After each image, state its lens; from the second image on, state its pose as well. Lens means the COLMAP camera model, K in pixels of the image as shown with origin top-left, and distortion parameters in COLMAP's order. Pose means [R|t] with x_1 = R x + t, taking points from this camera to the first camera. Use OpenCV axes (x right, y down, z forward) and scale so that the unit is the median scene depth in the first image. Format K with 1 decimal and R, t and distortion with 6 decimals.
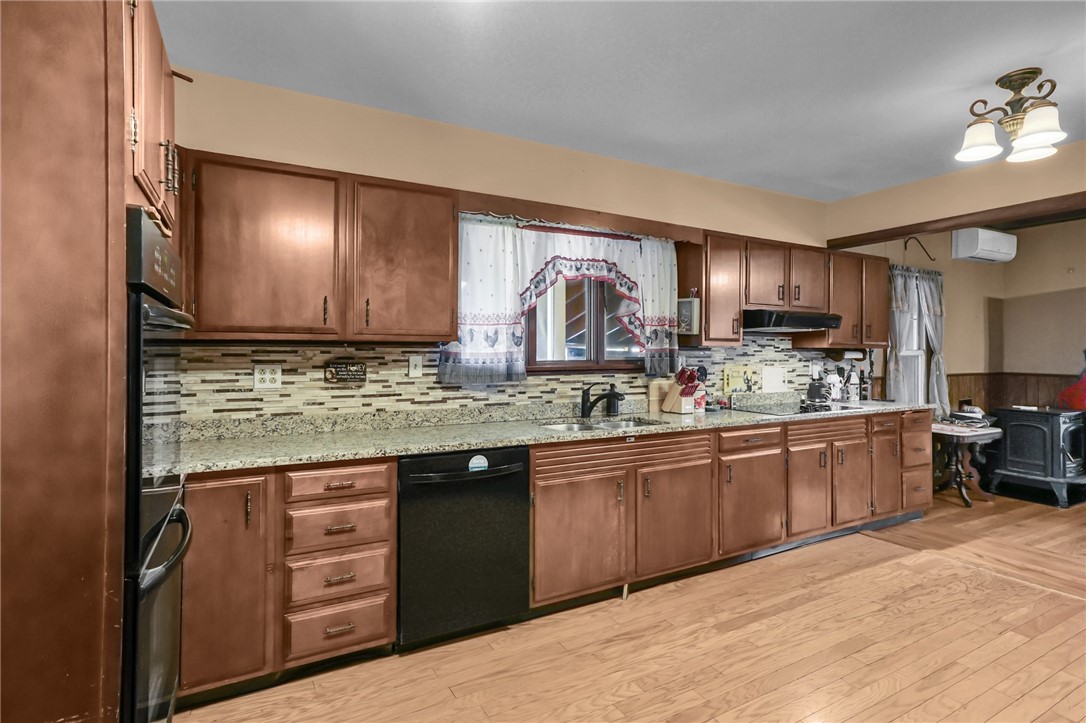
lens RADIAL K [[540.5, 0, 537.2], [0, 540.5, 353.1], [0, 0, 1]] dist [0.007320, 0.001292]
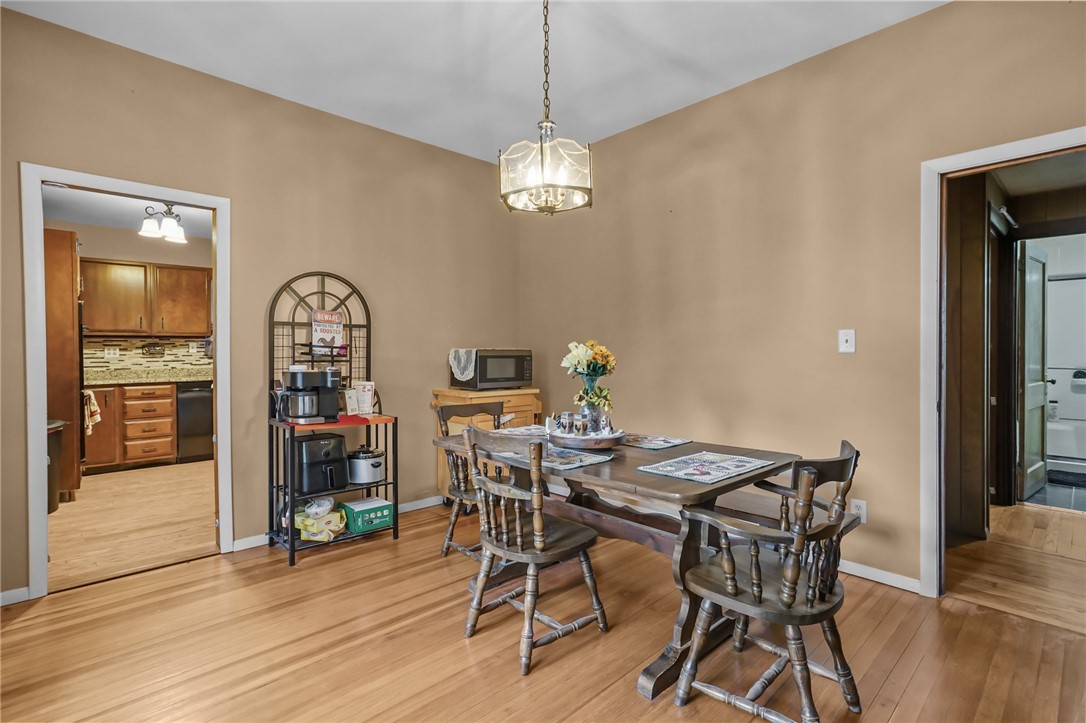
lens RADIAL K [[527.6, 0, 550.1], [0, 527.6, 357.3], [0, 0, 1]] dist [0.003371, 0.004639]
pose [[0.967283, -0.014183, 0.253302, 0.720466], [0.010098, 0.999797, 0.017418, 0.047648], [-0.253498, -0.014290, 0.967230, -1.626587]]
